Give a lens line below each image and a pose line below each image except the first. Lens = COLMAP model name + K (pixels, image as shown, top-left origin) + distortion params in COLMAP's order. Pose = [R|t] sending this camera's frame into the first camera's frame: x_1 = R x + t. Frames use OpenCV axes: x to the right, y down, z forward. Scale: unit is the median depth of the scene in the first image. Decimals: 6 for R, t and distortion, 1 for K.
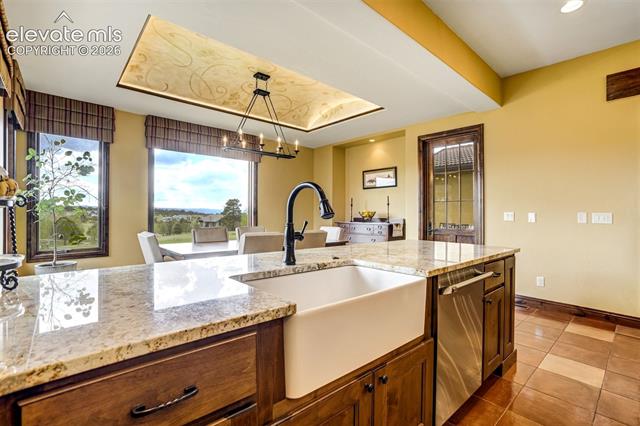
lens RADIAL K [[295.0, 0, 321.9], [0, 295.0, 210.5], [0, 0, 1]] dist [-0.034884, 0.000786]
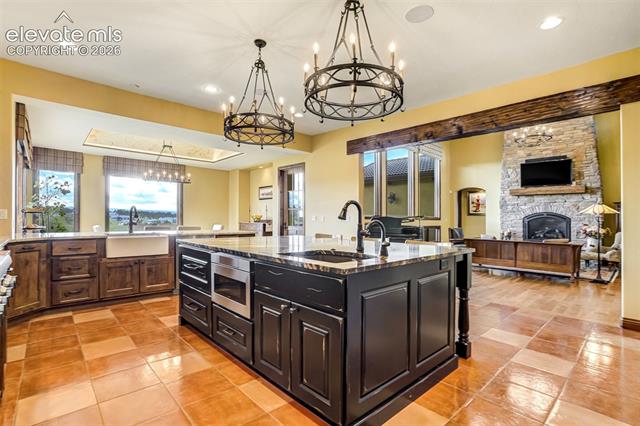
lens RADIAL K [[301.4, 0, 326.6], [0, 301.4, 214.1], [0, 0, 1]] dist [-0.040541, -0.000574]
pose [[0.999495, 0.002870, 0.031640, 0.649609], [-0.002958, 0.999992, 0.002712, -0.008281], [-0.031632, -0.002804, 0.999496, -0.754762]]
